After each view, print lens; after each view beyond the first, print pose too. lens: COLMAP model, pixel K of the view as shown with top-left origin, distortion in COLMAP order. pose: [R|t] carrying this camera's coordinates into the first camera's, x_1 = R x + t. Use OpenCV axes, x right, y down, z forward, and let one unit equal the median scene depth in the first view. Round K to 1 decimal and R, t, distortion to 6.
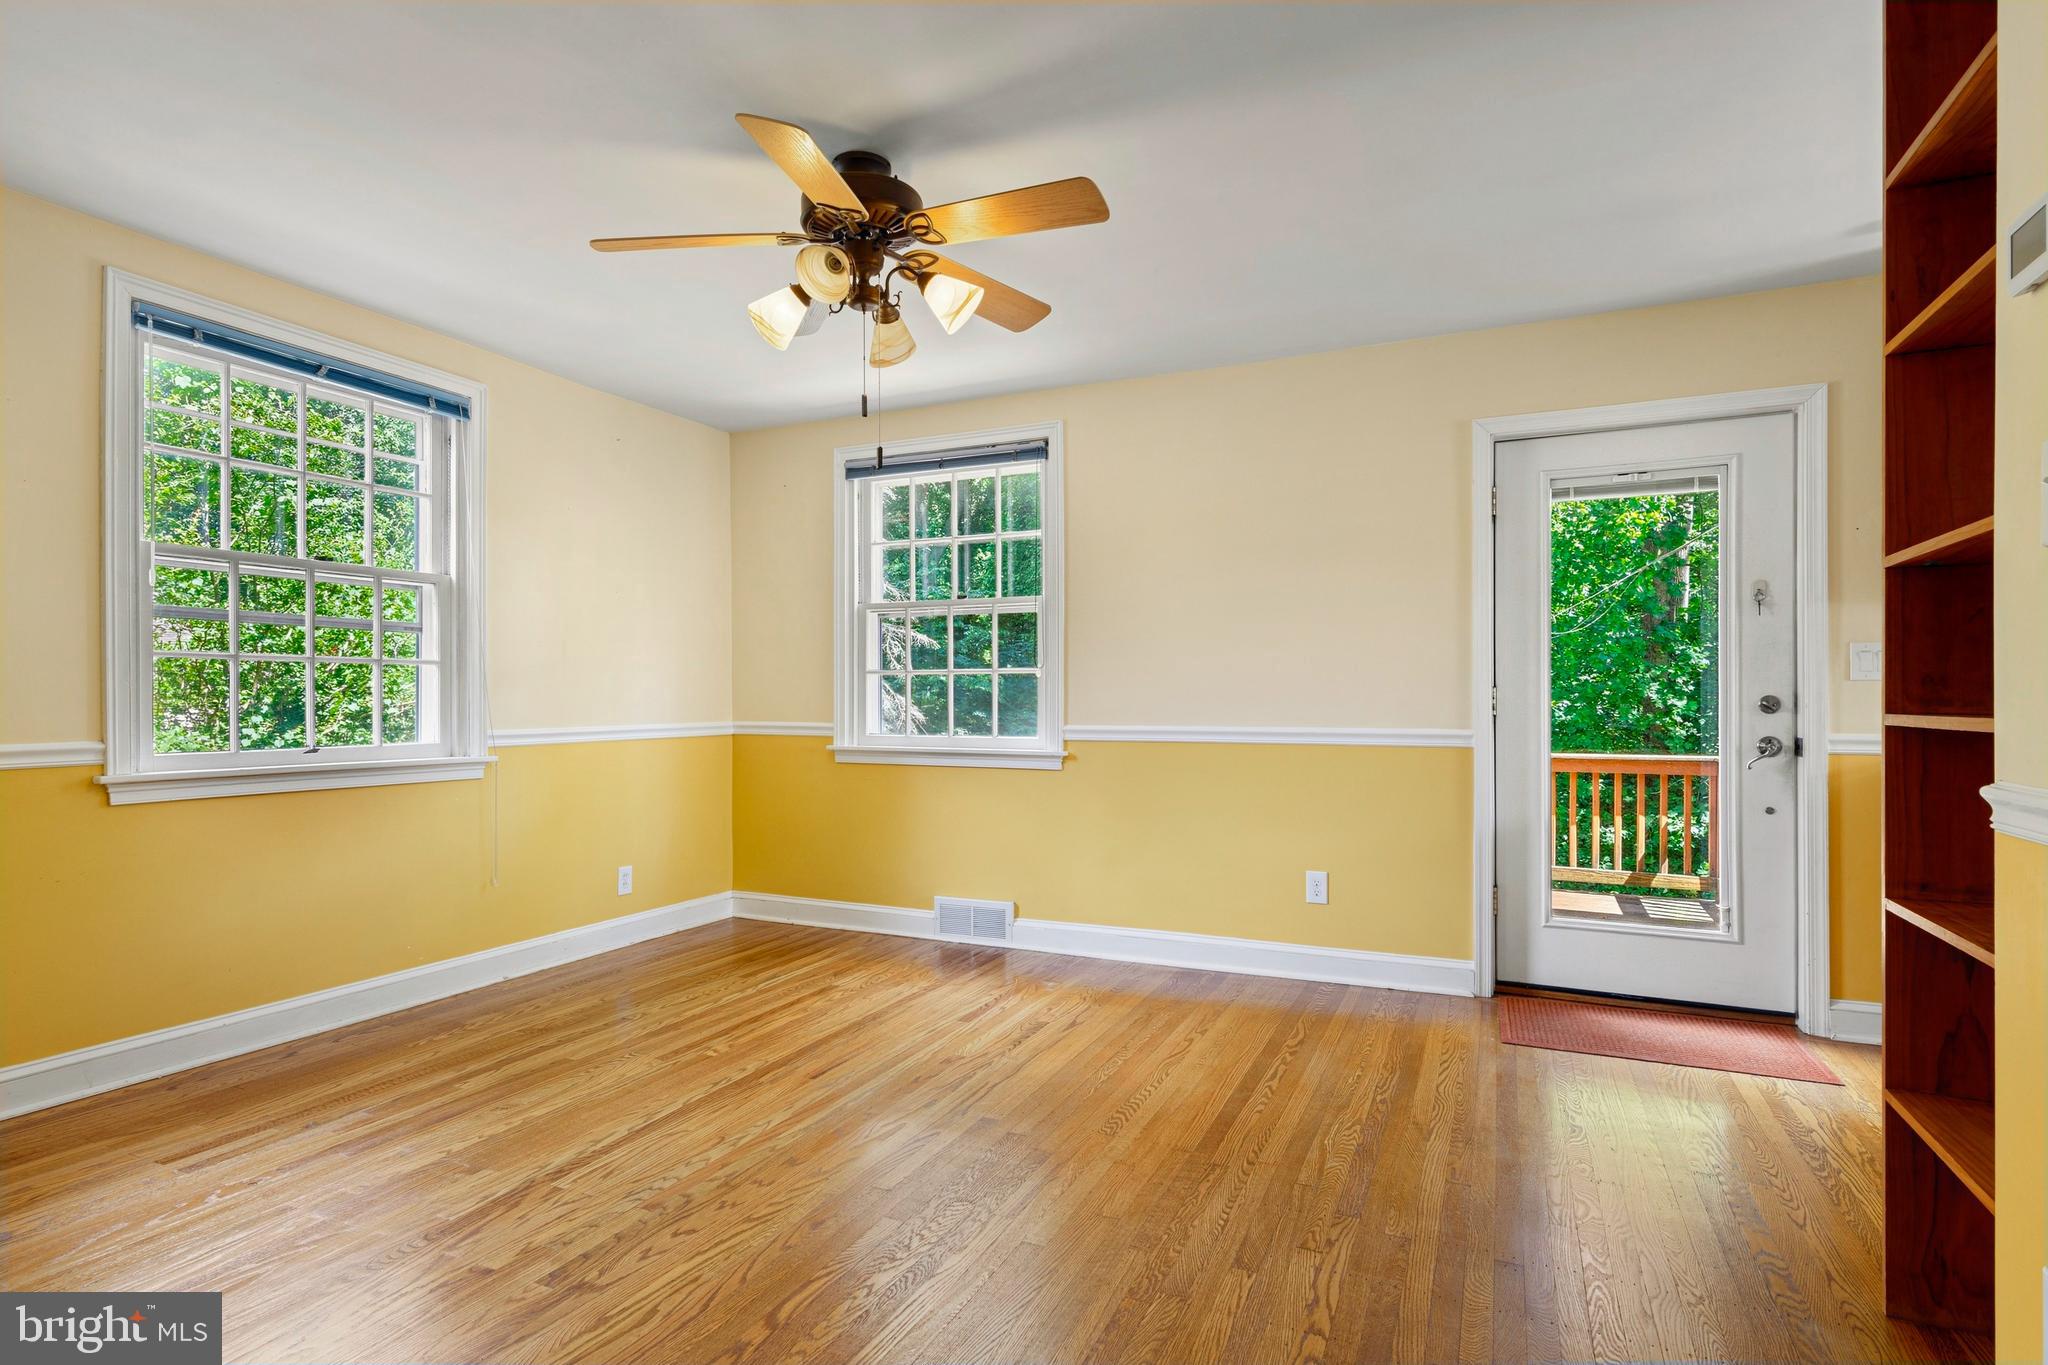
lens RADIAL K [[1052.7, 0, 1021.1], [0, 1052.7, 684.9], [0, 0, 1]] dist [0.014829, -0.007352]
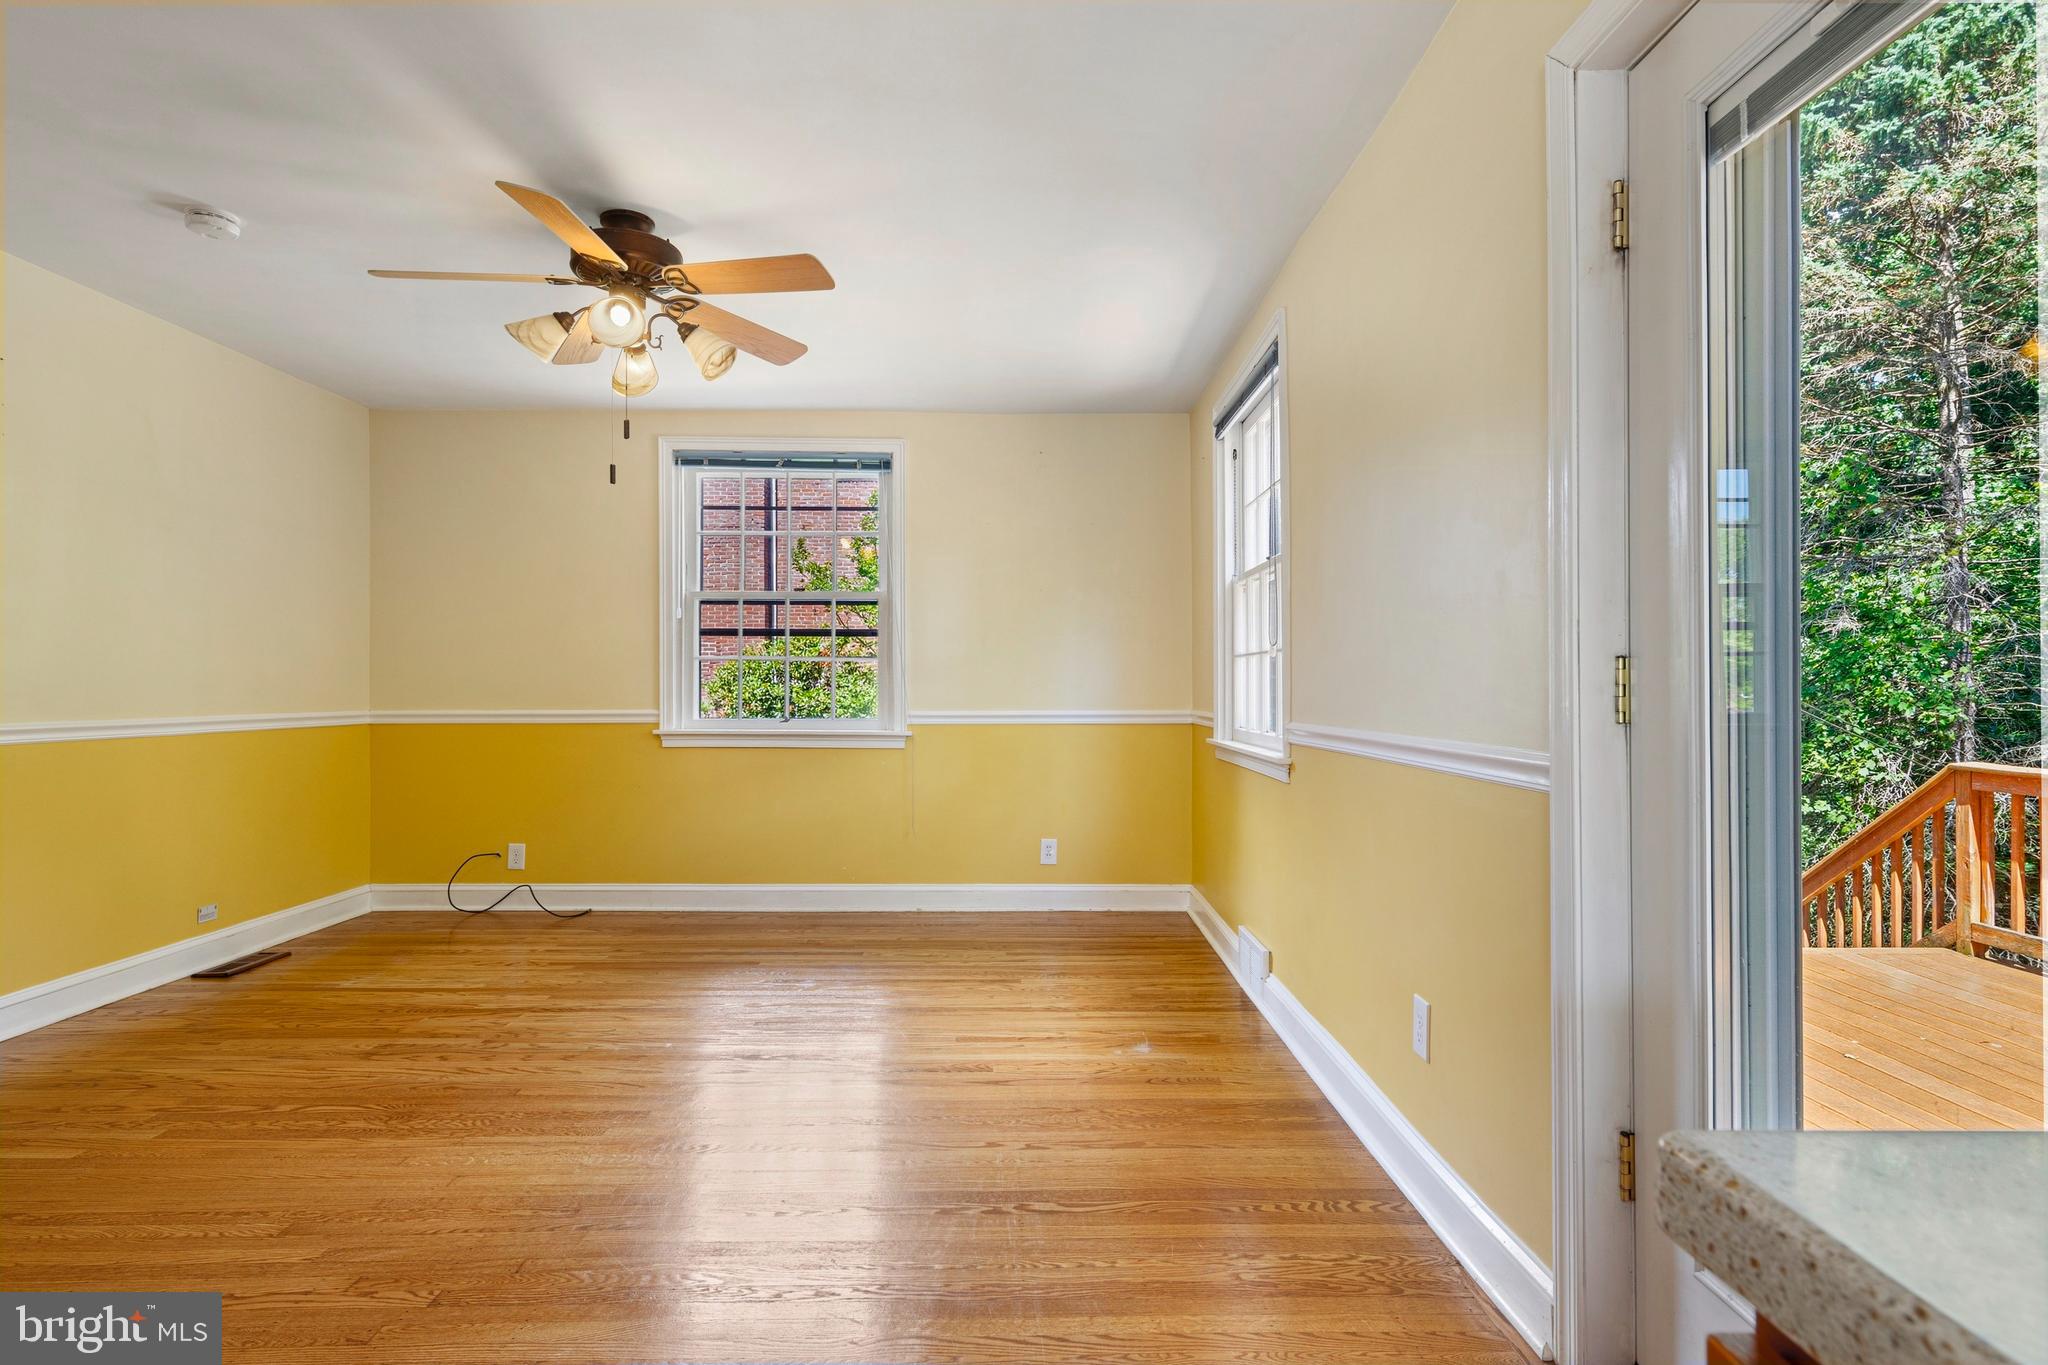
lens RADIAL K [[1052.7, 0, 1014.8], [0, 1052.7, 674.0], [0, 0, 1]] dist [0.014829, -0.007352]
pose [[0.431775, -0.010814, -0.901917, 0.748507], [0.009651, 0.999926, -0.007369, 0.010318], [0.901930, -0.005522, 0.431847, 0.619134]]
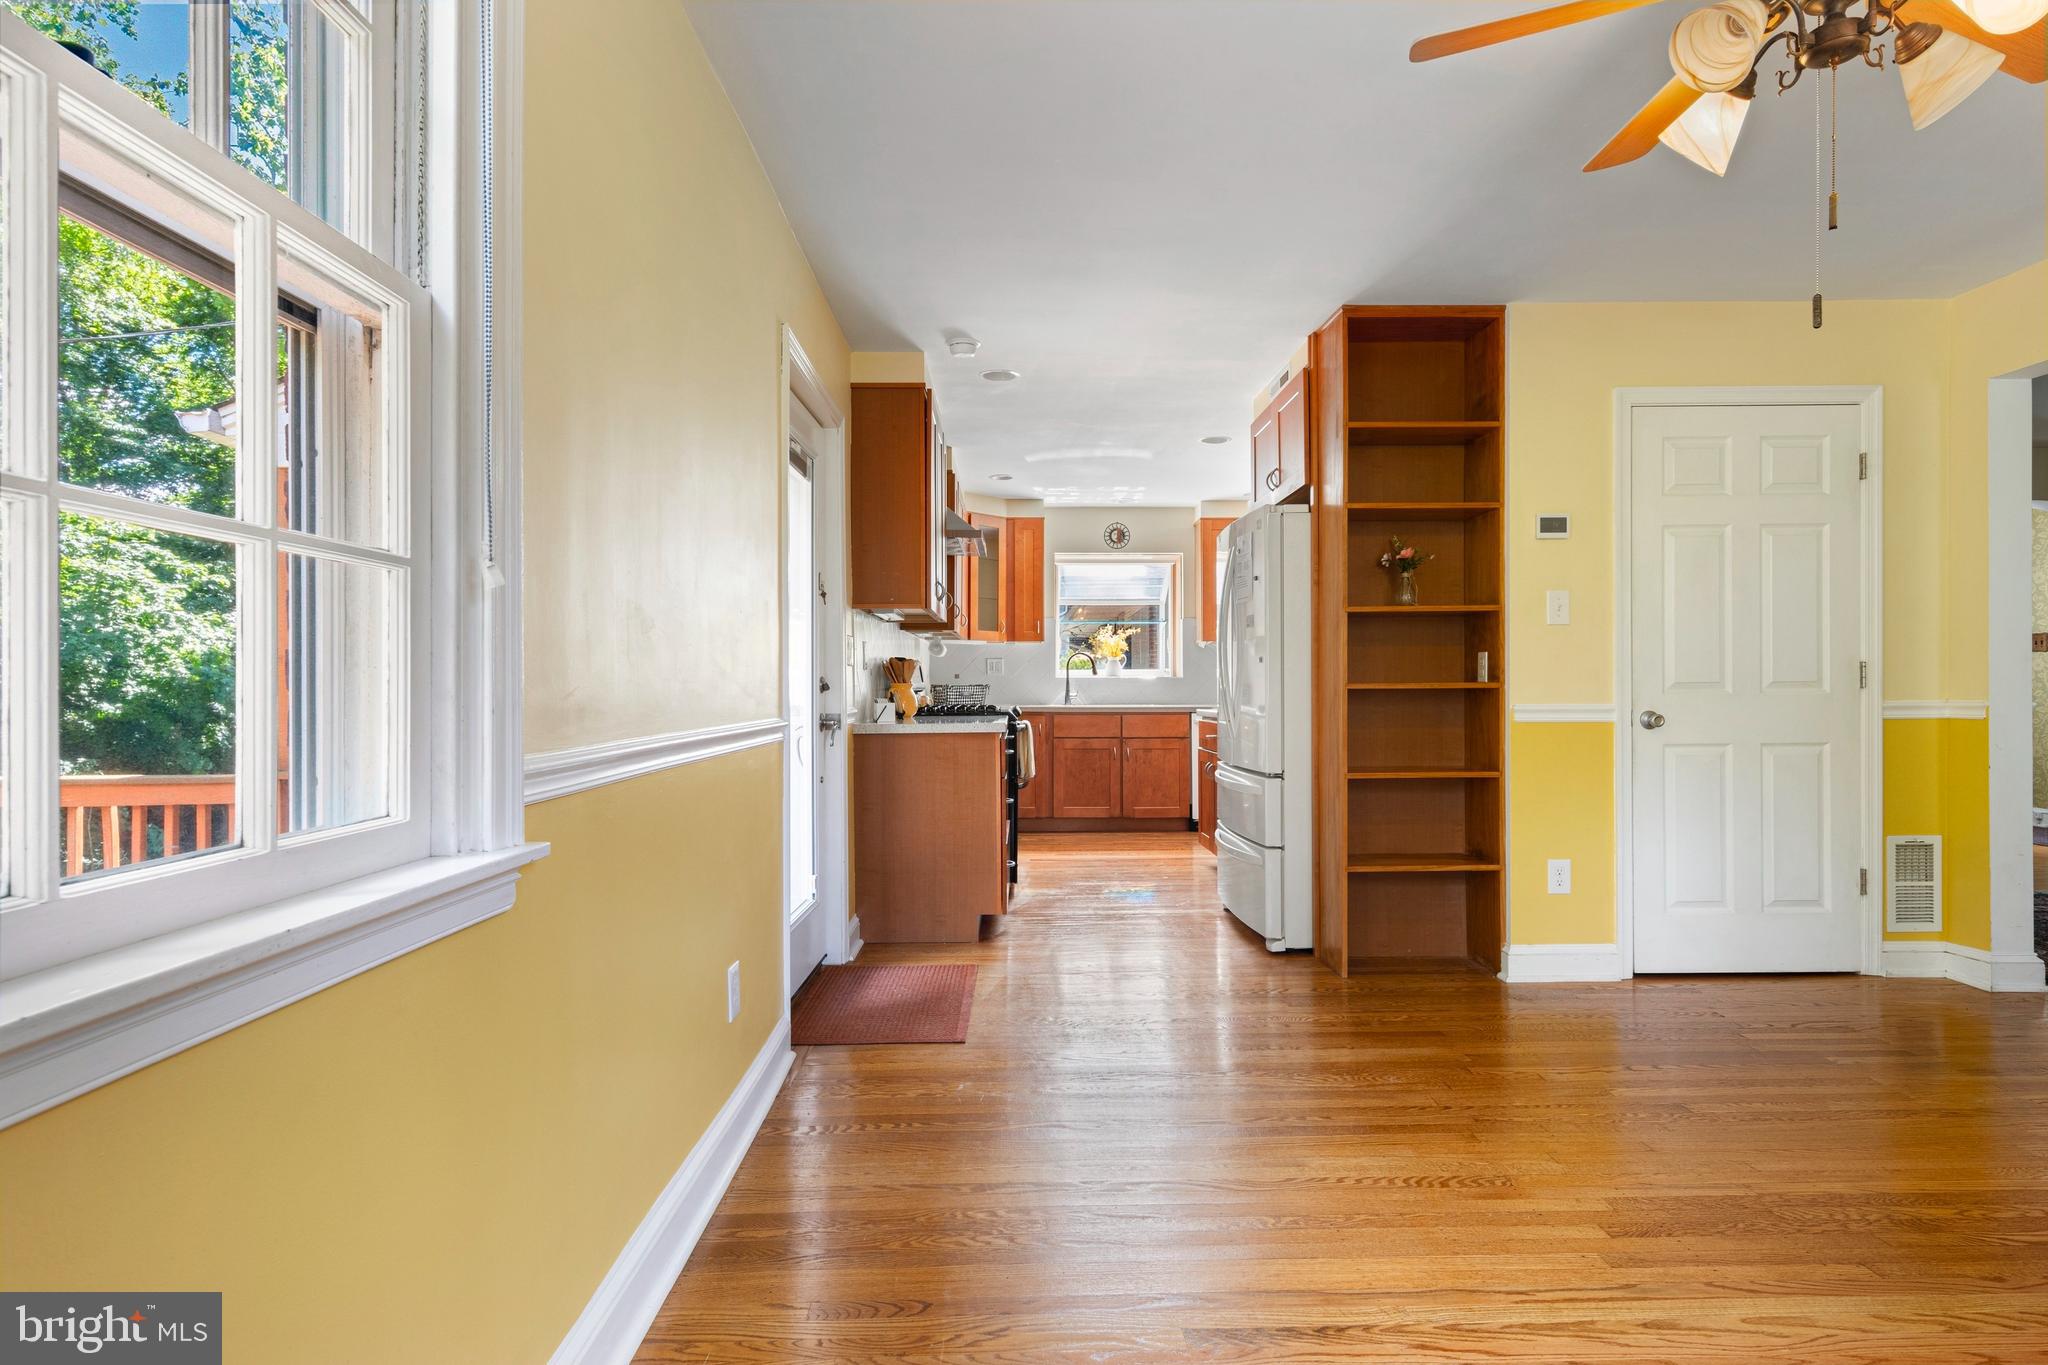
lens RADIAL K [[1052.7, 0, 1015.3], [0, 1052.7, 695.0], [0, 0, 1]] dist [0.014829, -0.007352]
pose [[-0.430836, -0.006272, 0.902408, -0.365998], [-0.002746, 0.999980, 0.005639, 0.020880], [-0.902426, -0.000048, -0.430845, 1.212817]]
